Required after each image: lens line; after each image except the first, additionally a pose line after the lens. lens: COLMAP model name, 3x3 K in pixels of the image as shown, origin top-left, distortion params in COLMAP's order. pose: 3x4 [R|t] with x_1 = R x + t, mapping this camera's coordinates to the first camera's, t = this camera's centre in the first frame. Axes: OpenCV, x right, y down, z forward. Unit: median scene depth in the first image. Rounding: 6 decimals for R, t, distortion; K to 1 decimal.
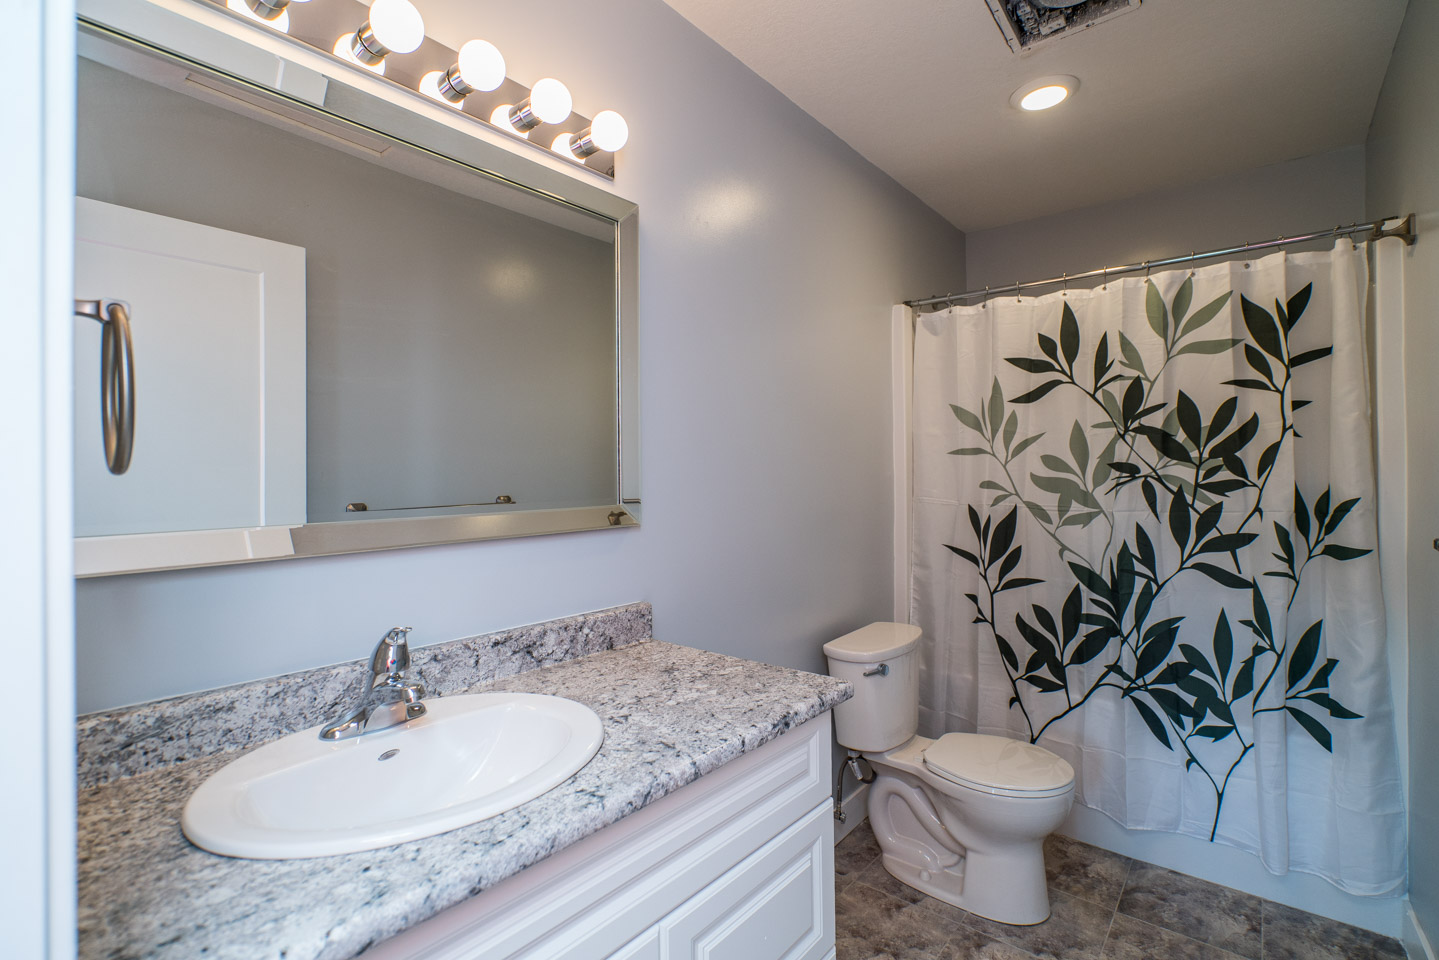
lens RADIAL K [[655.0, 0, 711.6], [0, 655.0, 456.7], [0, 0, 1]] dist [-0.002117, 0.000838]
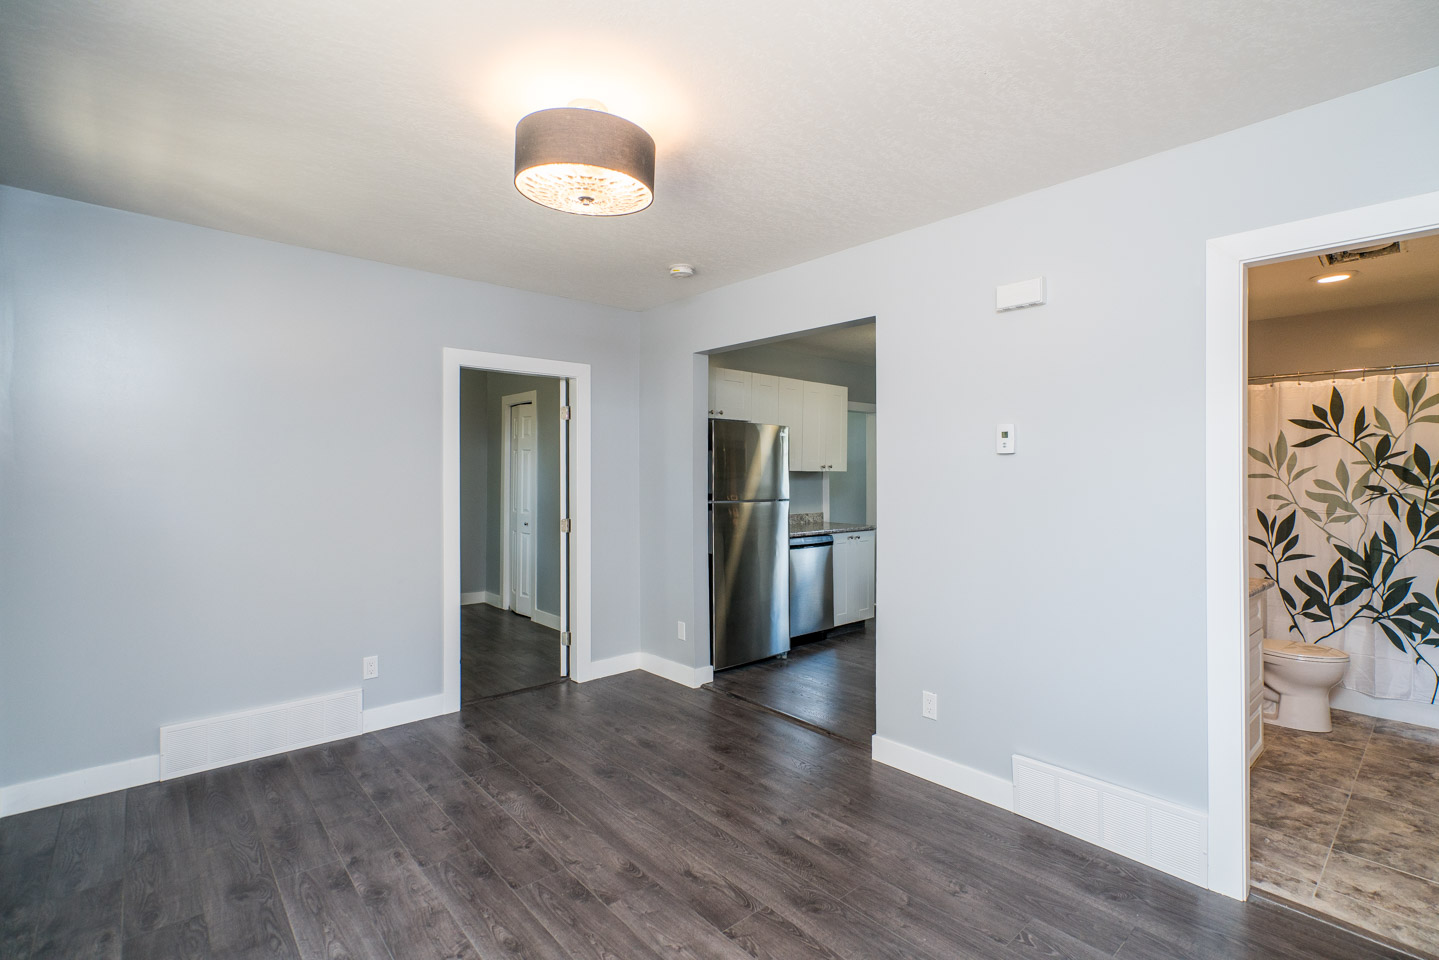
lens RADIAL K [[655.0, 0, 715.1], [0, 655.0, 468.7], [0, 0, 1]] dist [-0.002117, 0.000838]
pose [[0.989816, 0.015848, -0.141467, -0.811414], [-0.014219, 0.999821, 0.012517, -0.031147], [0.141640, -0.010378, 0.989864, -0.901943]]
